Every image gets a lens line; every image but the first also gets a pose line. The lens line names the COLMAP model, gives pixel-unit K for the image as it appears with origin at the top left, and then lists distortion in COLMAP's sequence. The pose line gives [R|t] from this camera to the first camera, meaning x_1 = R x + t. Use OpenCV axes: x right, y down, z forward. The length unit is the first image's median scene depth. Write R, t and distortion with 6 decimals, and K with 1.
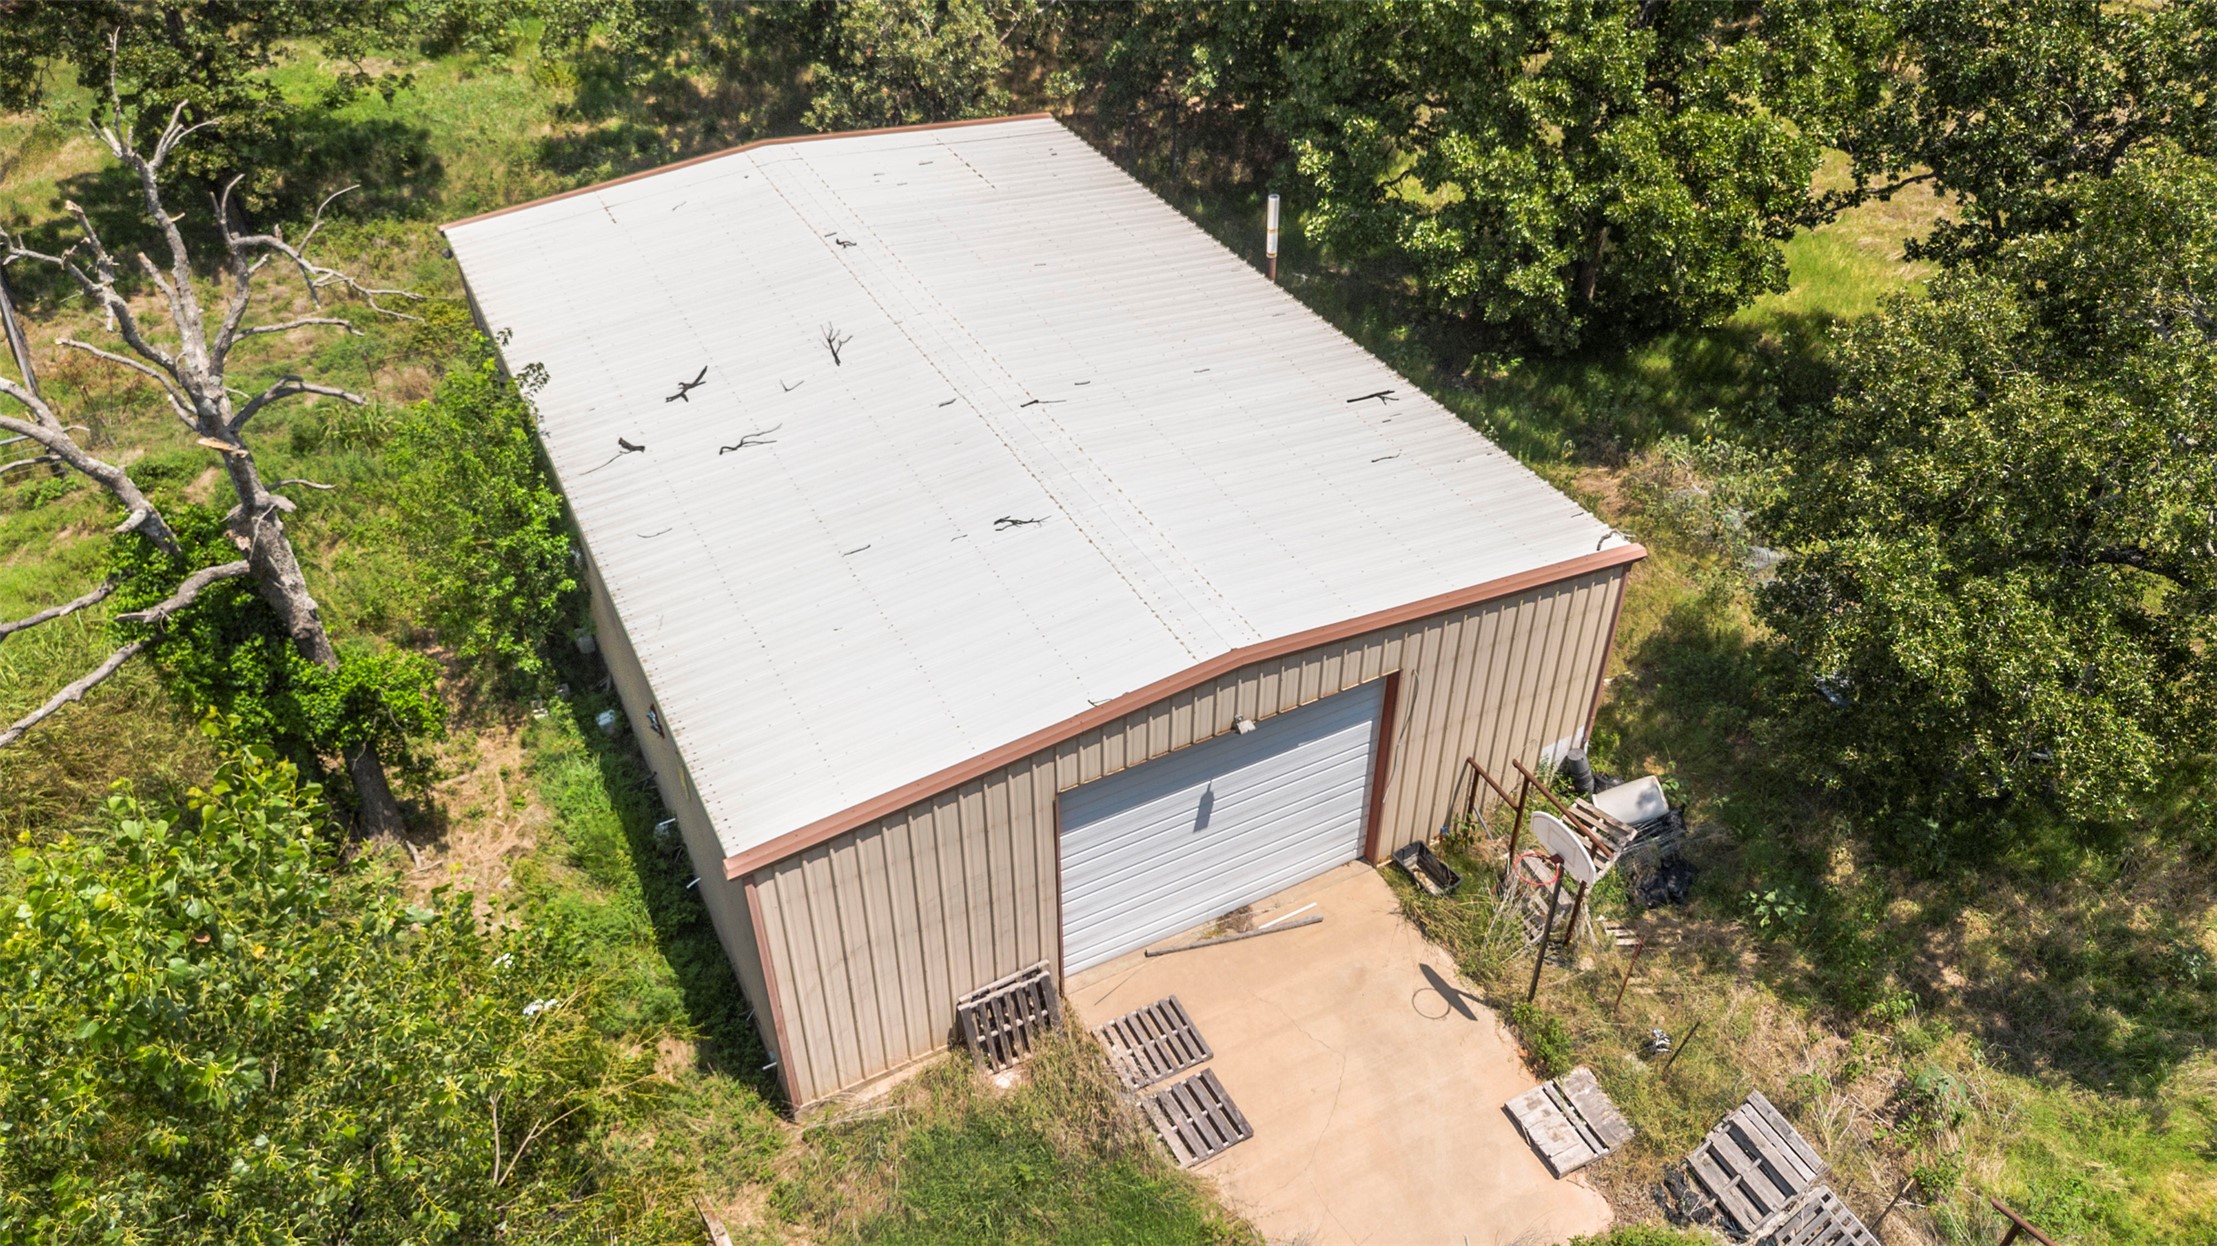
lens RADIAL K [[1588.3, 0, 1108.5], [0, 1588.3, 623.0], [0, 0, 1]] dist [0.004266, 0.006978]
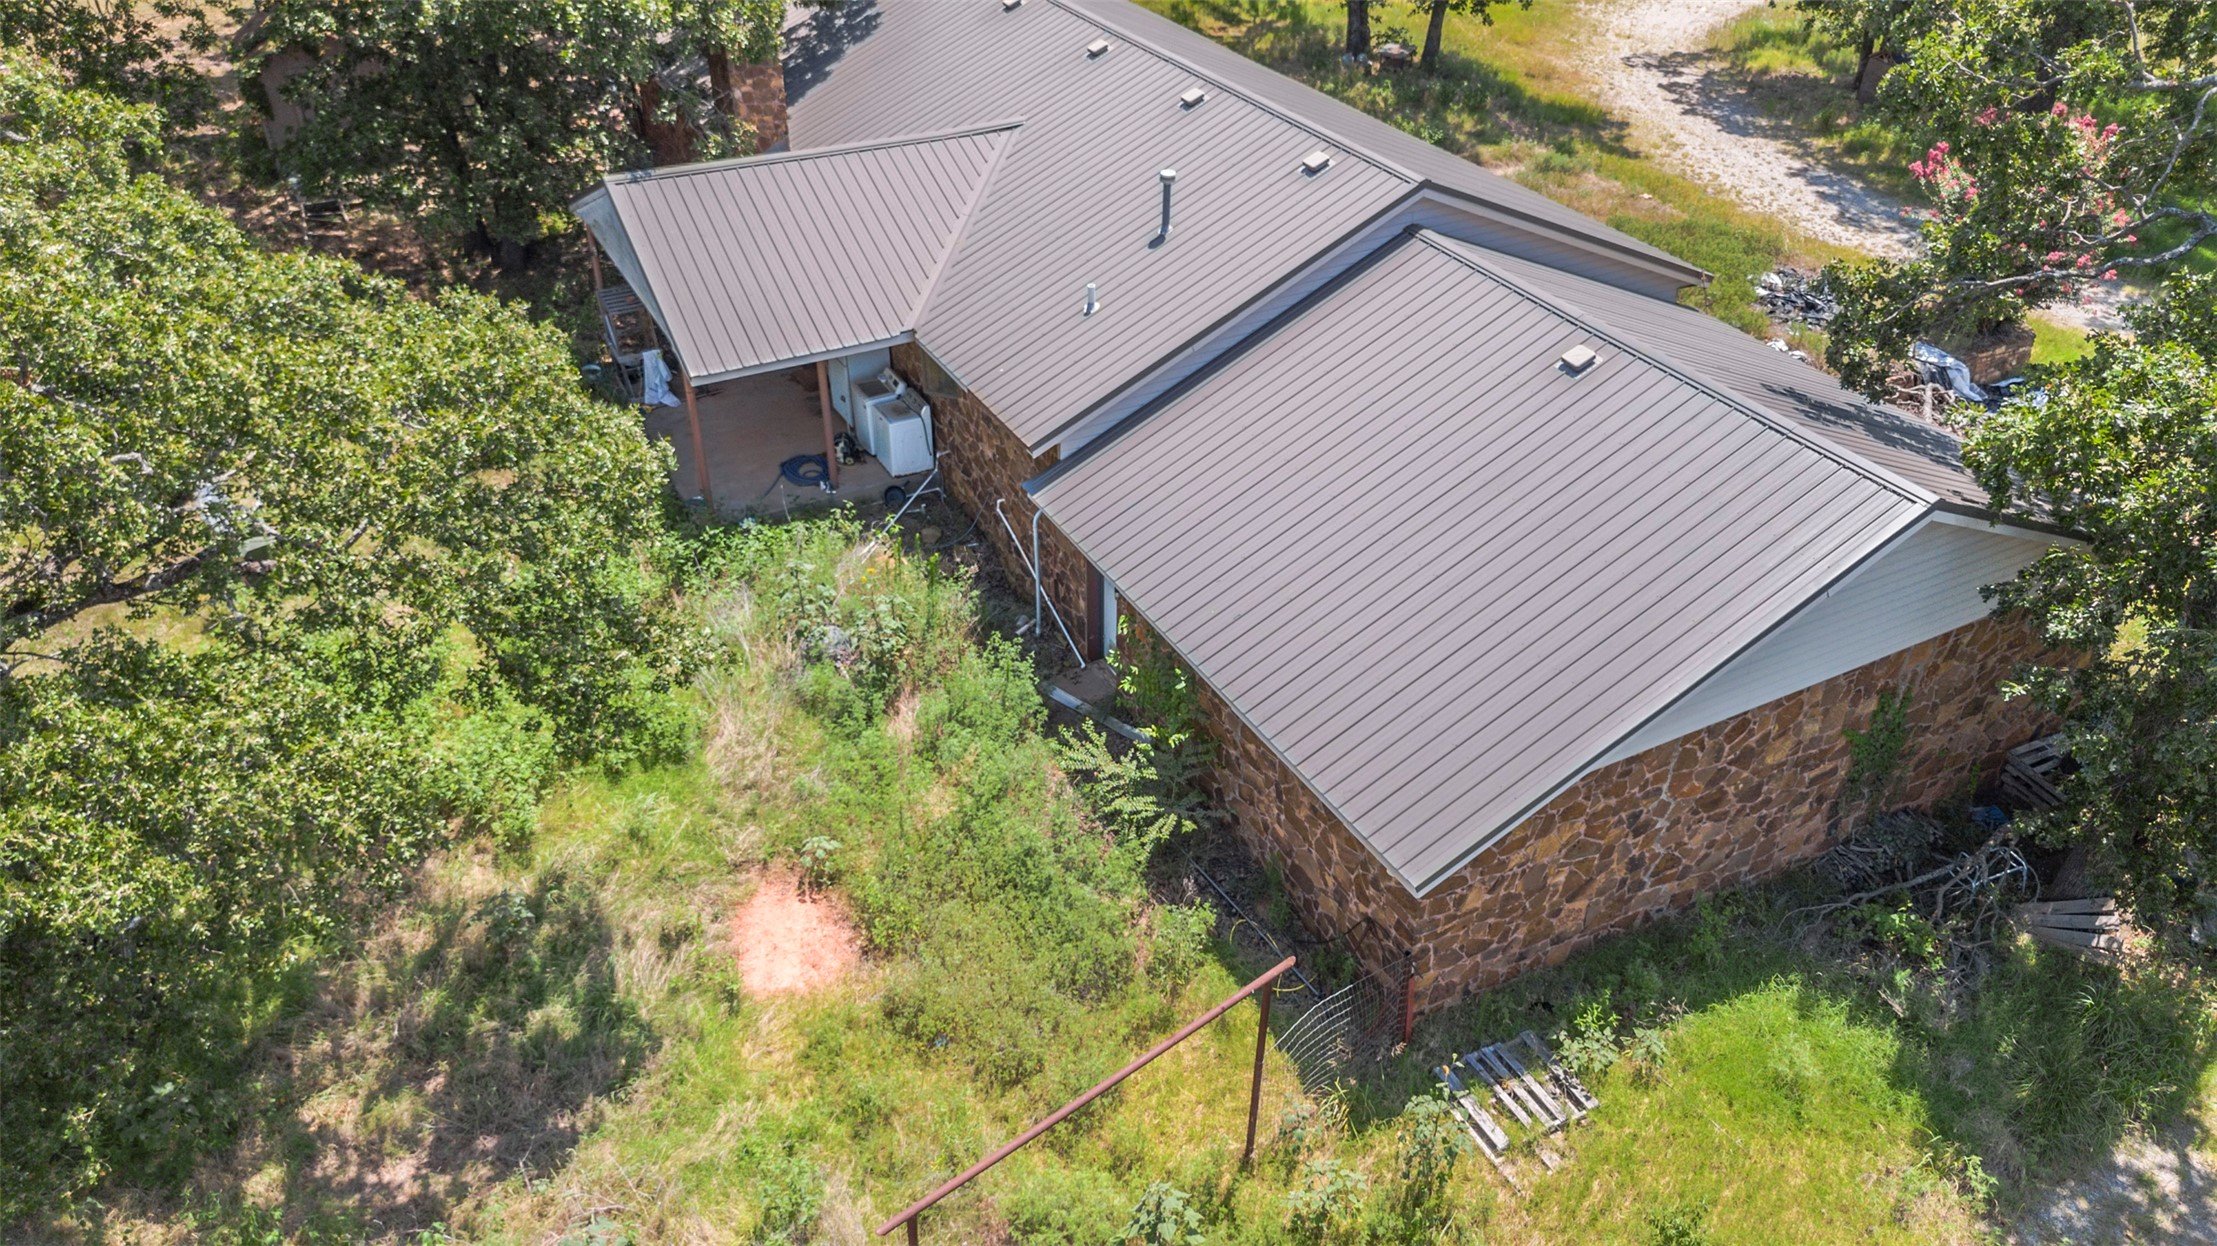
lens RADIAL K [[1588.3, 0, 1108.5], [0, 1588.3, 623.0], [0, 0, 1]] dist [0.004266, 0.006978]
pose [[-0.009585, -0.563527, 0.826042, 0.081603], [0.616593, 0.647009, 0.448545, -0.057002], [-0.787224, 0.513632, 0.341265, 0.386736]]
